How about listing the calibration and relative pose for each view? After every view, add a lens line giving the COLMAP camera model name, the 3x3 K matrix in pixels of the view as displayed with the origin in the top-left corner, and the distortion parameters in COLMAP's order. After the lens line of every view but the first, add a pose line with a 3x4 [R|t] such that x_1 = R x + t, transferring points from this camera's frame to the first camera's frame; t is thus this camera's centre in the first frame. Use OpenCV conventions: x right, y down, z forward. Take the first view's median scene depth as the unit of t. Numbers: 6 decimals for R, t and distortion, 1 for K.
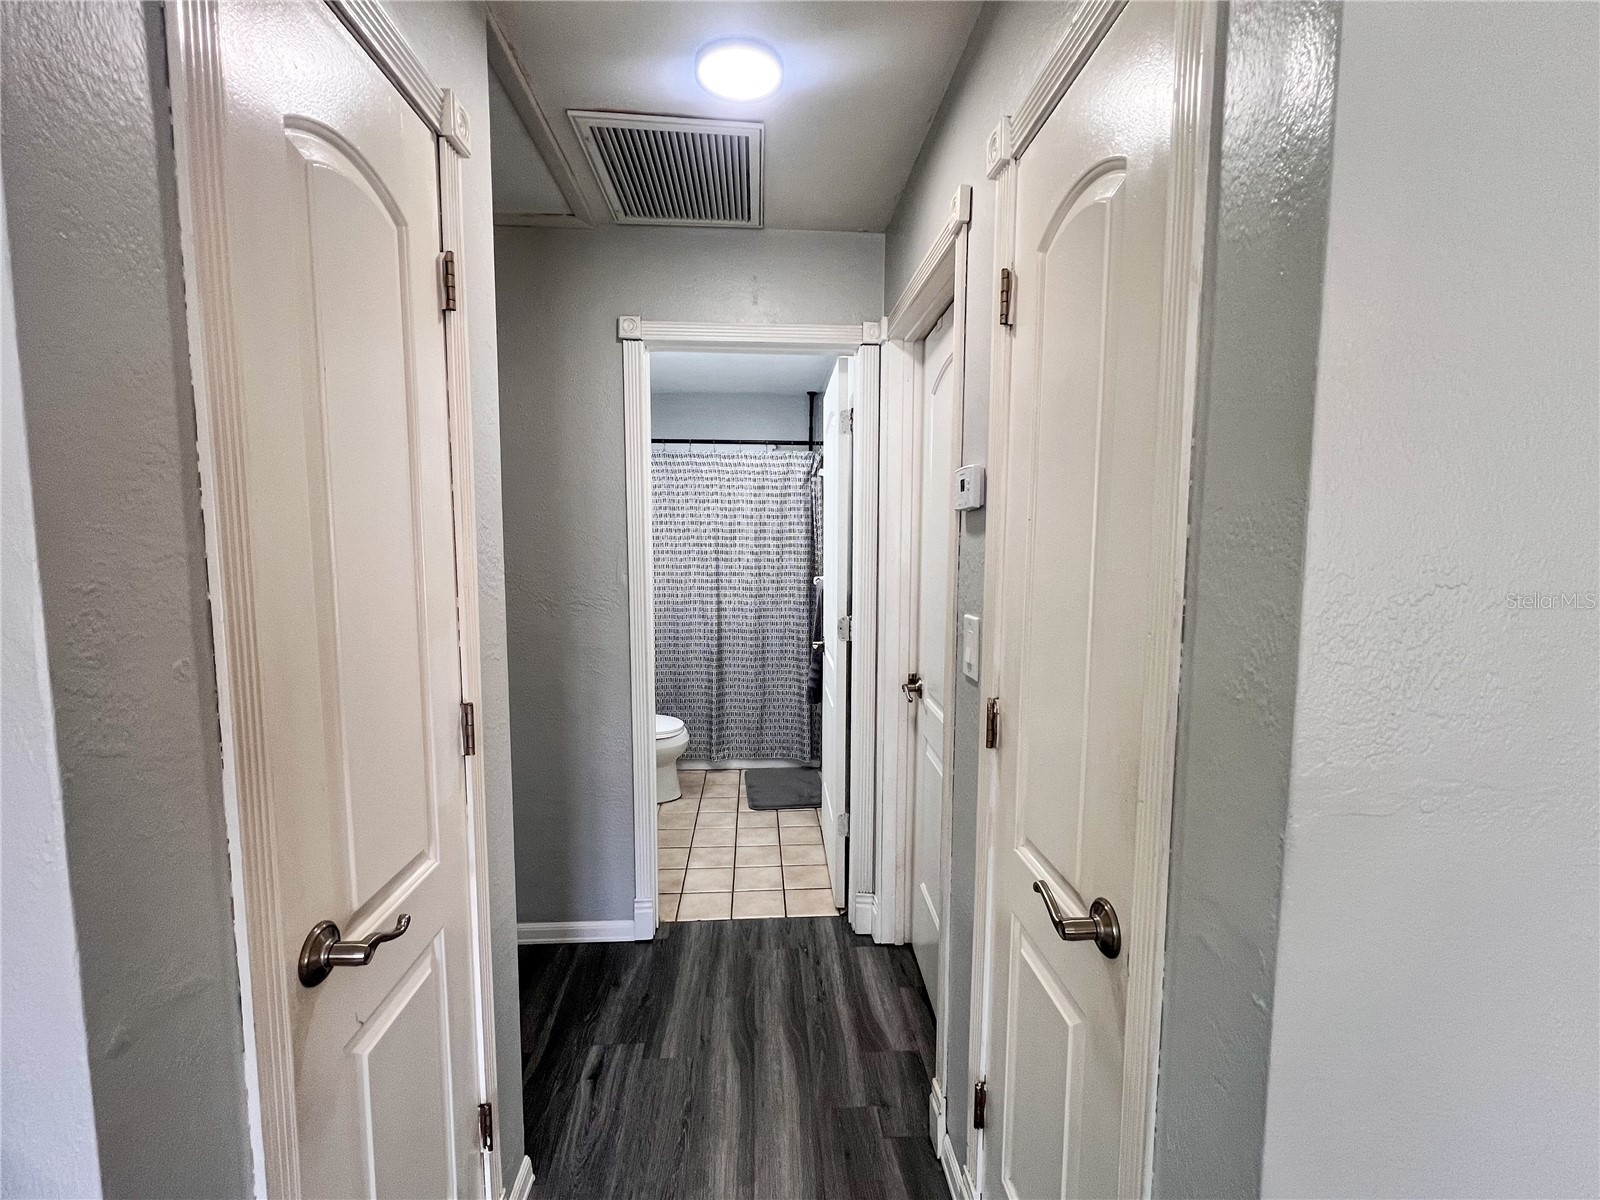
lens RADIAL K [[686.5, 0, 808.1], [0, 686.5, 599.2], [0, 0, 1]] dist [-0.003710, -0.000054]
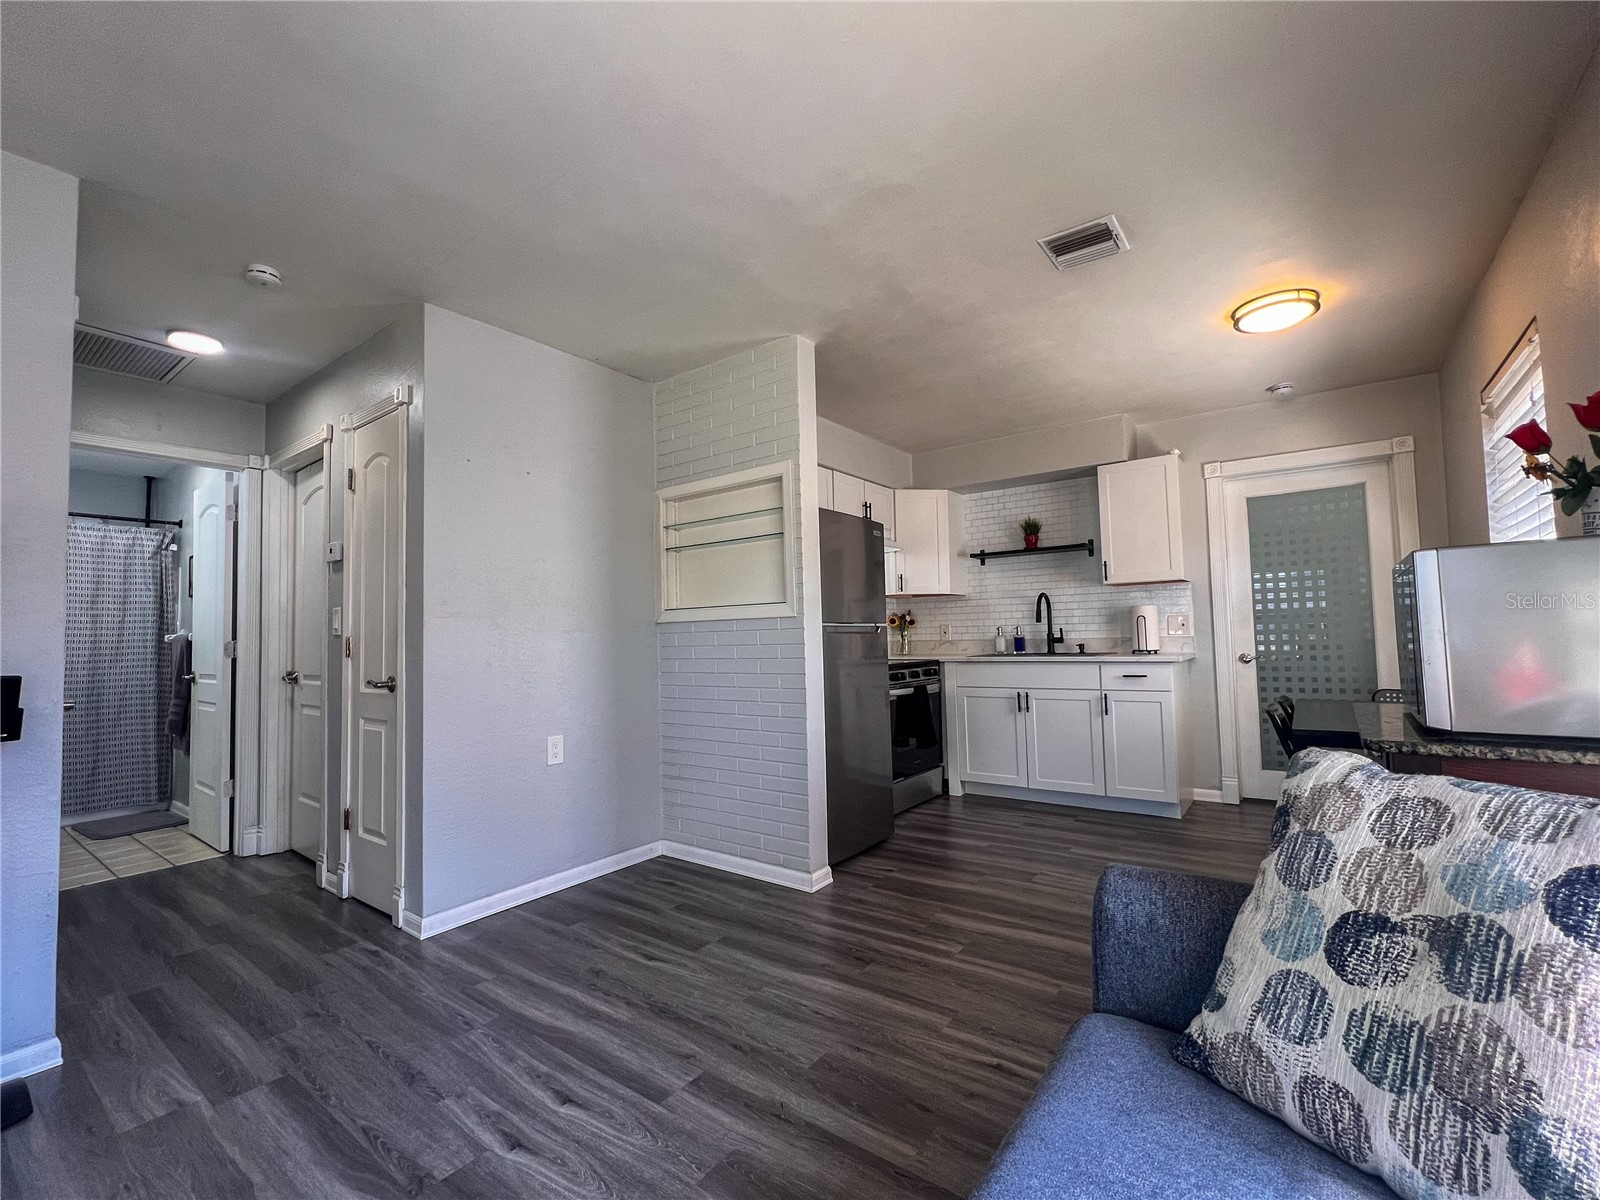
lens RADIAL K [[688.9, 0, 804.5], [0, 688.9, 602.5], [0, 0, 1]] dist [-0.001910, -0.000207]
pose [[0.655263, 0.016937, 0.755211, -0.289562], [0.093487, 0.990245, -0.103322, 0.238260], [-0.749594, 0.138305, 0.647287, -1.015116]]
